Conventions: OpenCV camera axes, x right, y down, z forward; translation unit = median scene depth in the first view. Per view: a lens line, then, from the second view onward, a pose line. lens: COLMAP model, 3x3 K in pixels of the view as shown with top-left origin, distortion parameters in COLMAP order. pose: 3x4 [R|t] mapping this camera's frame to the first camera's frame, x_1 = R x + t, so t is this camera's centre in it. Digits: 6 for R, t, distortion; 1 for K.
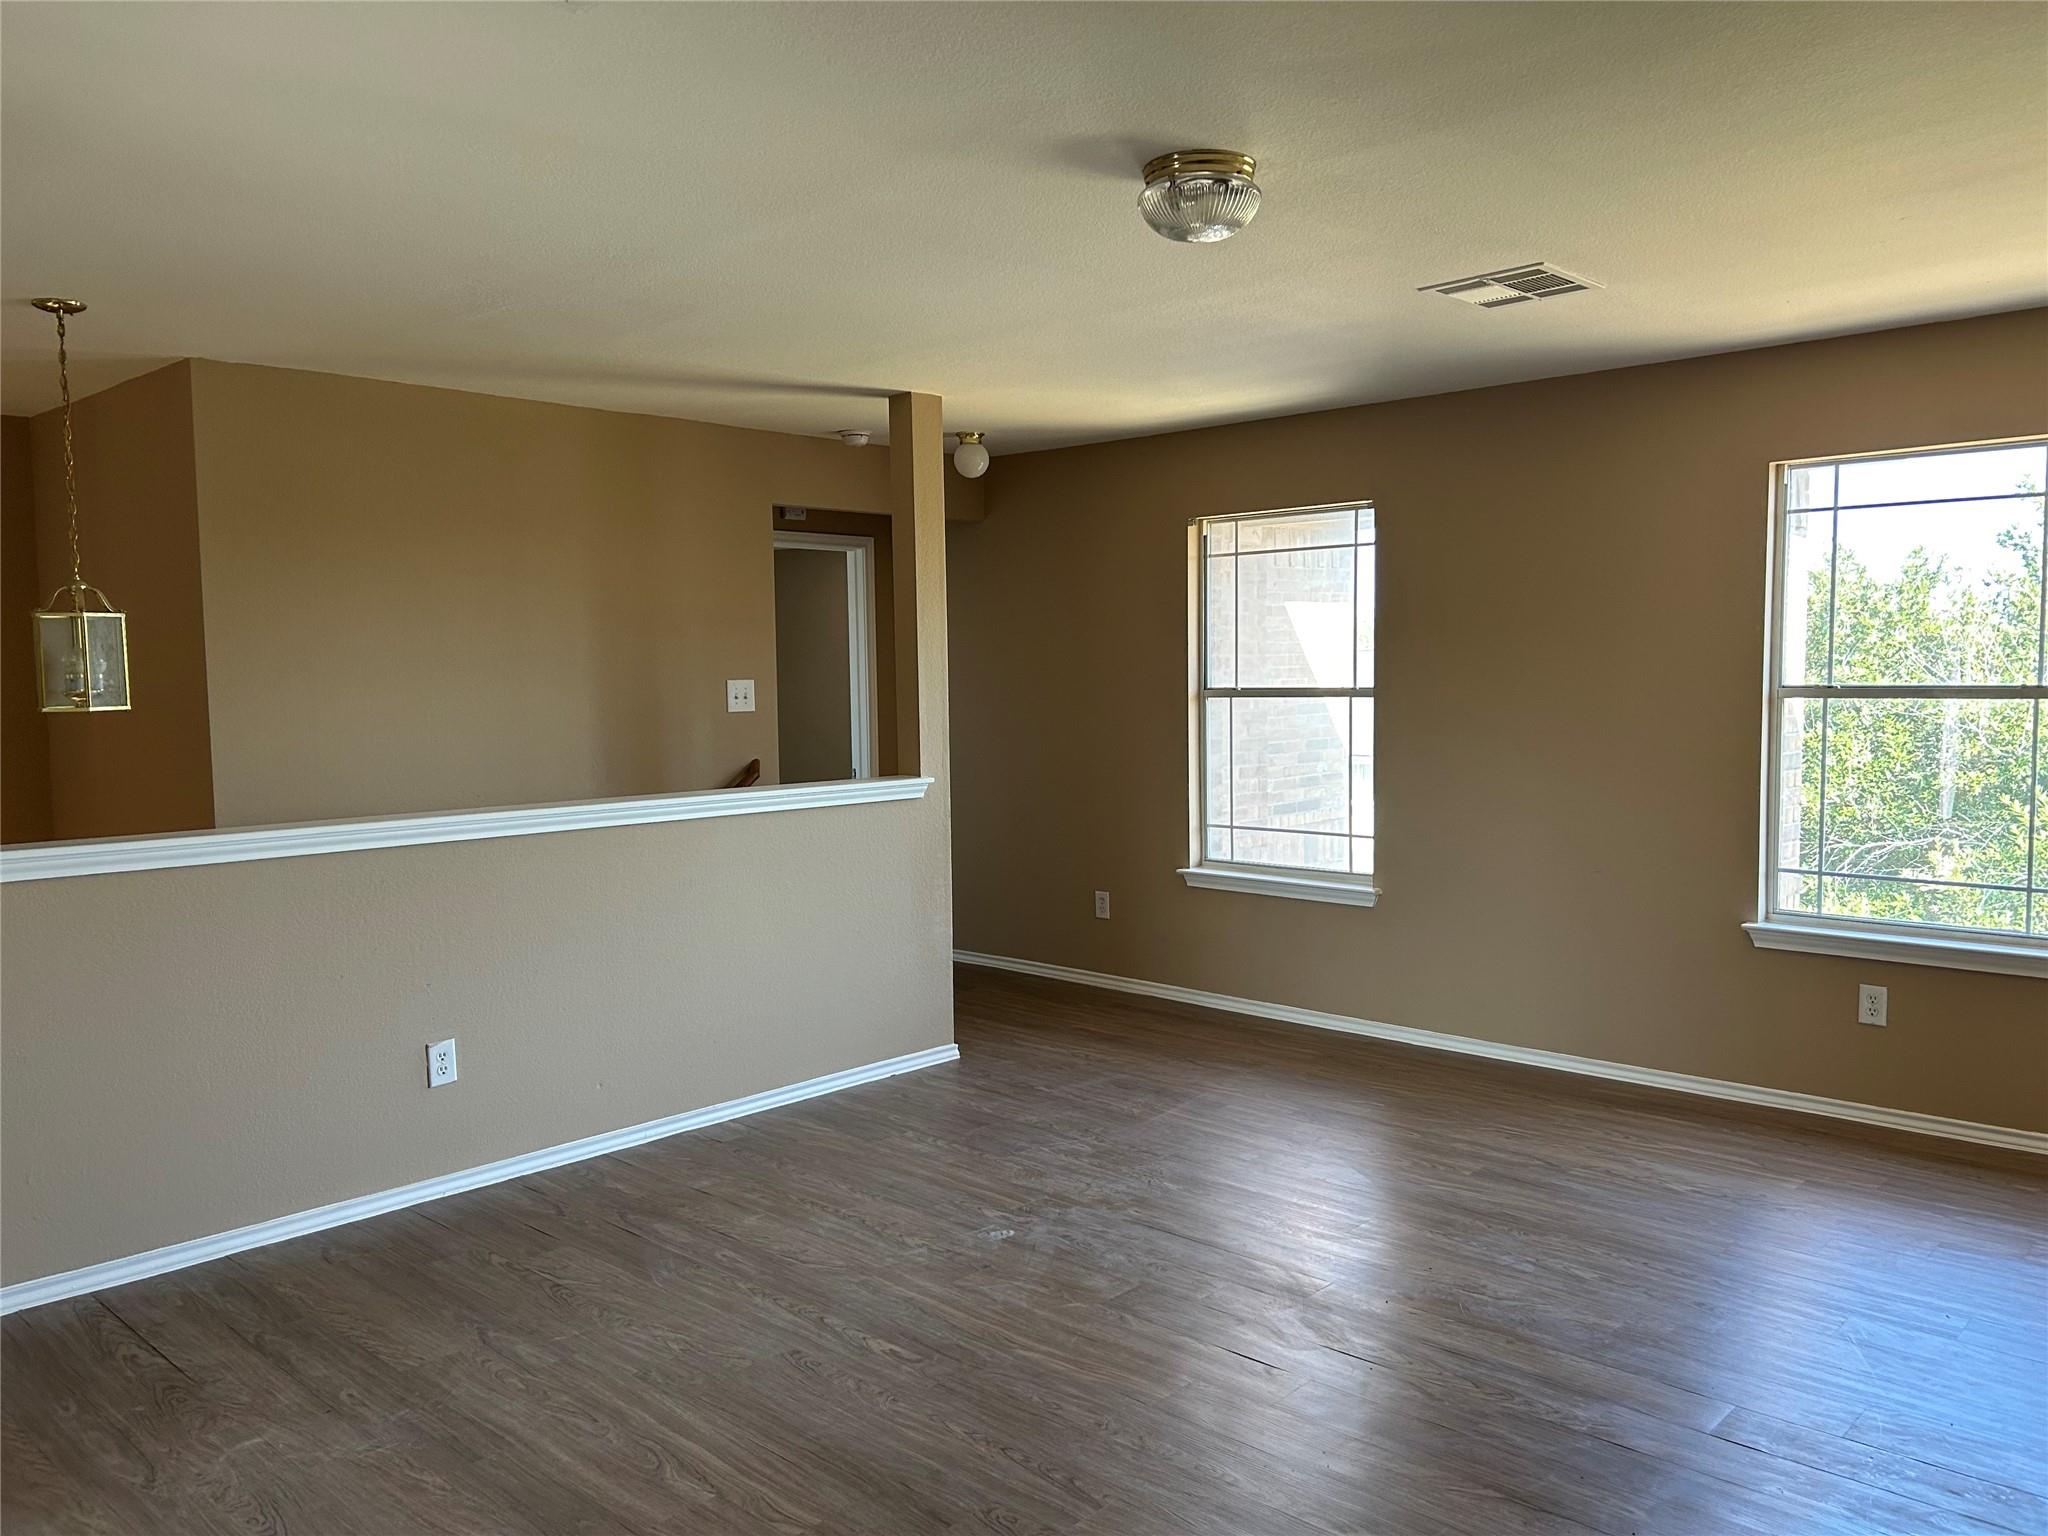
lens RADIAL K [[1544.2, 0, 1028.9], [0, 1544.2, 769.8], [0, 0, 1]] dist [0.044854, -0.029776]
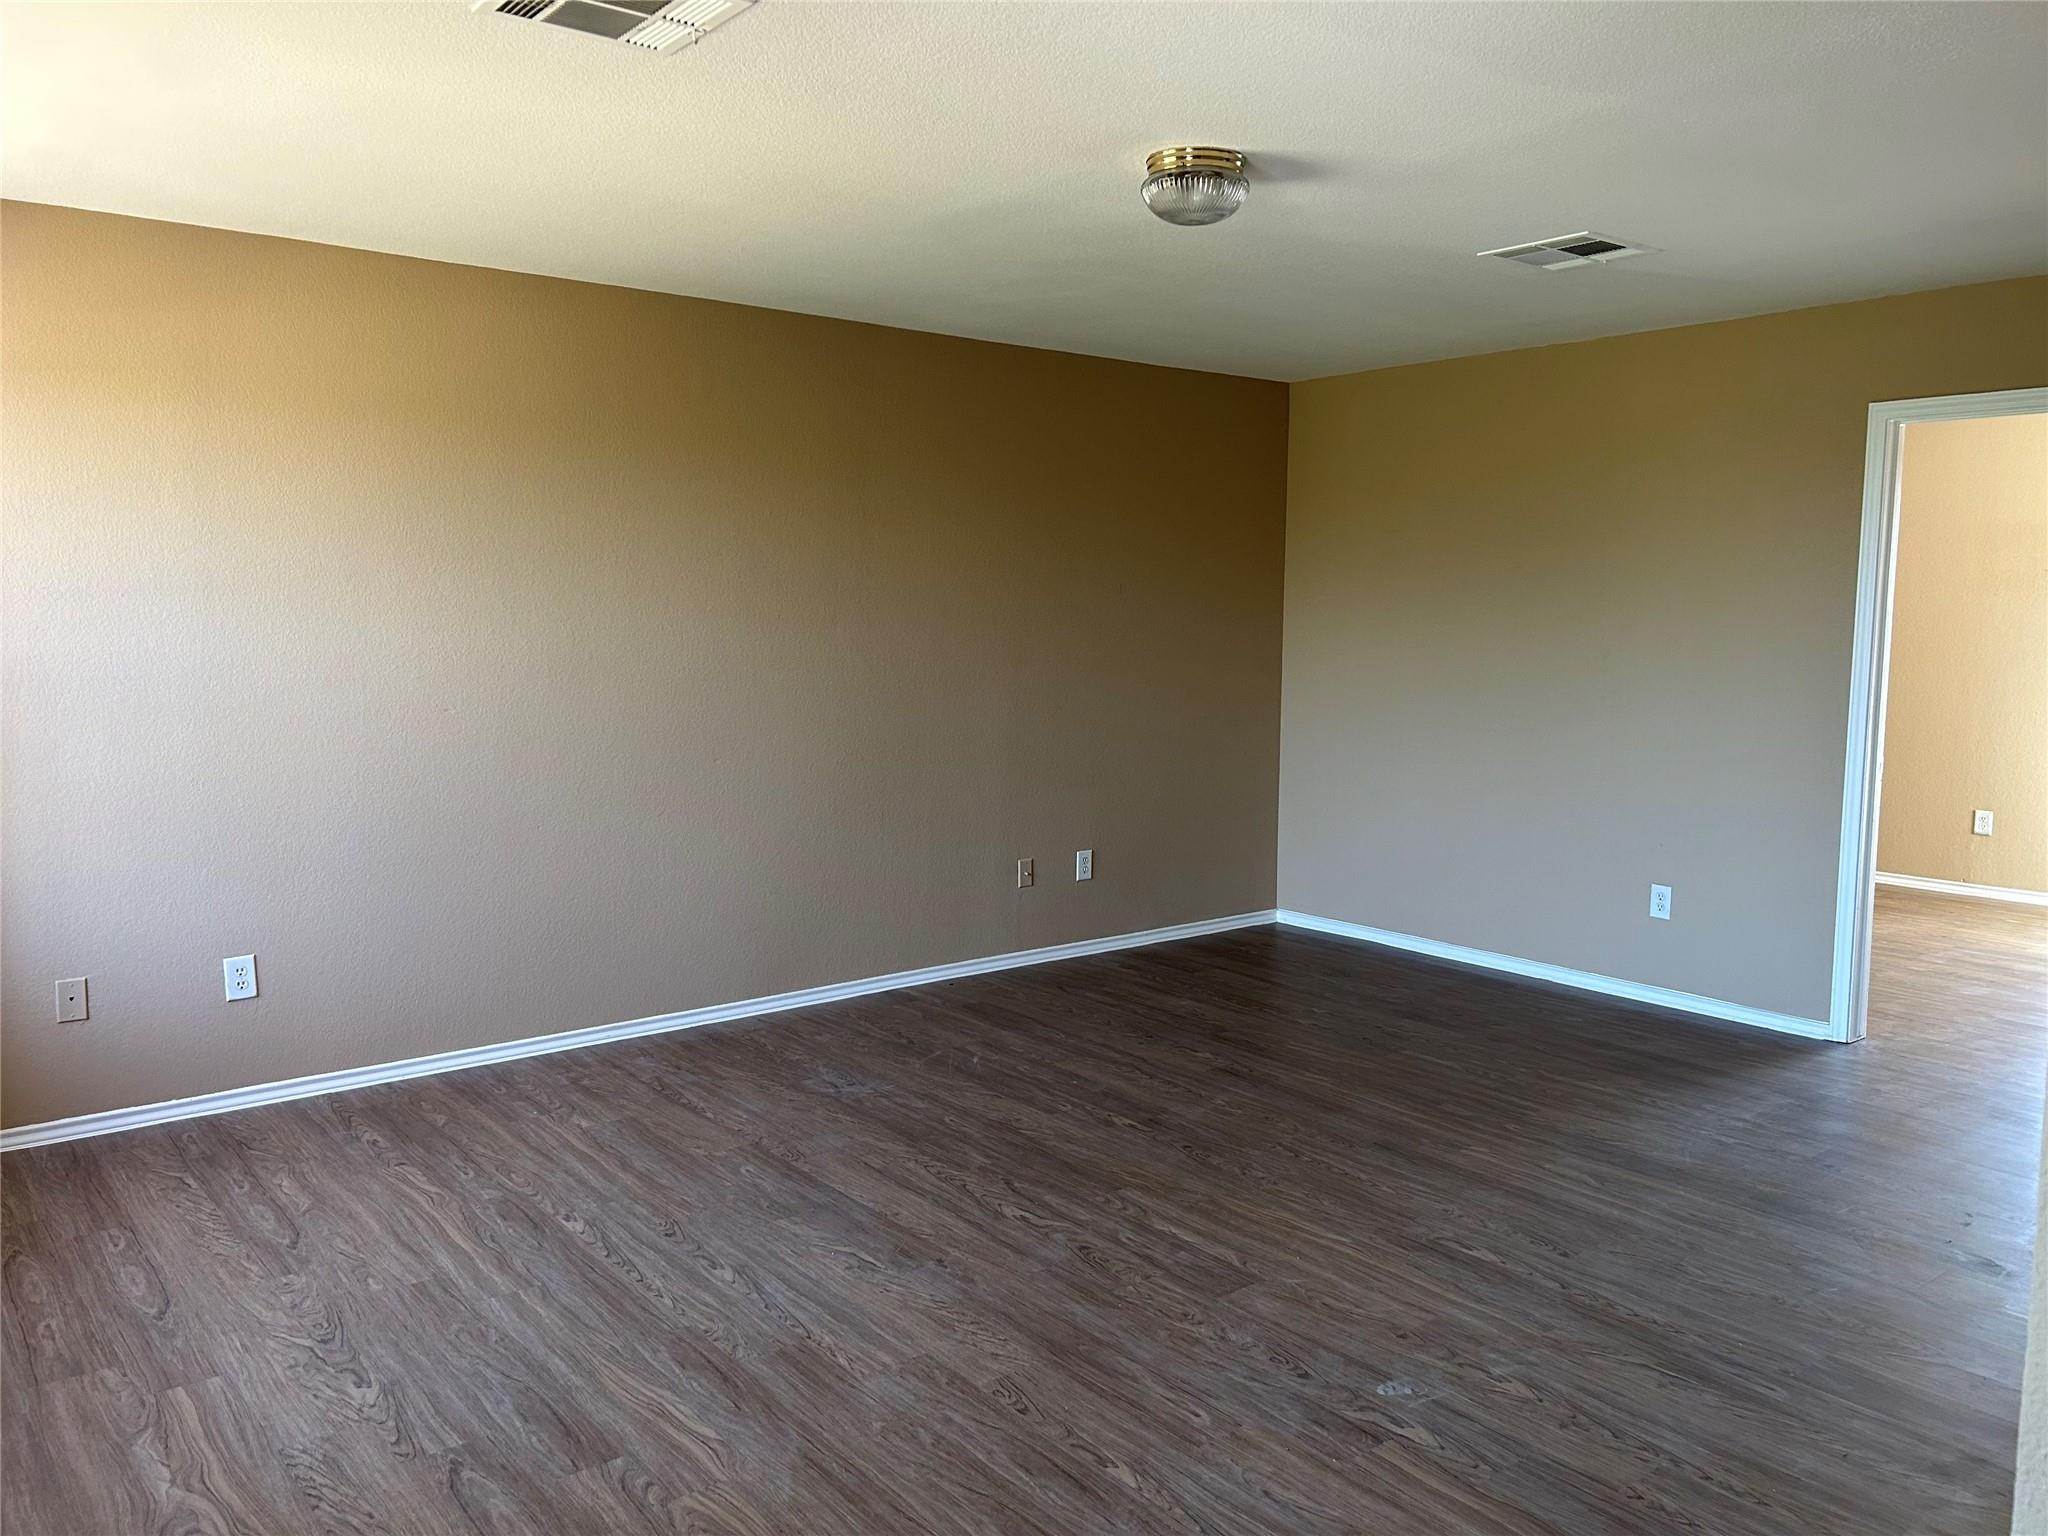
lens RADIAL K [[1544.2, 0, 1030.4], [0, 1544.2, 758.3], [0, 0, 1]] dist [0.044854, -0.029776]
pose [[-0.989697, -0.006562, 0.143024, 0.052660], [0.016844, 0.986675, 0.161827, -0.118629], [-0.142181, 0.162569, -0.976400, 1.831717]]
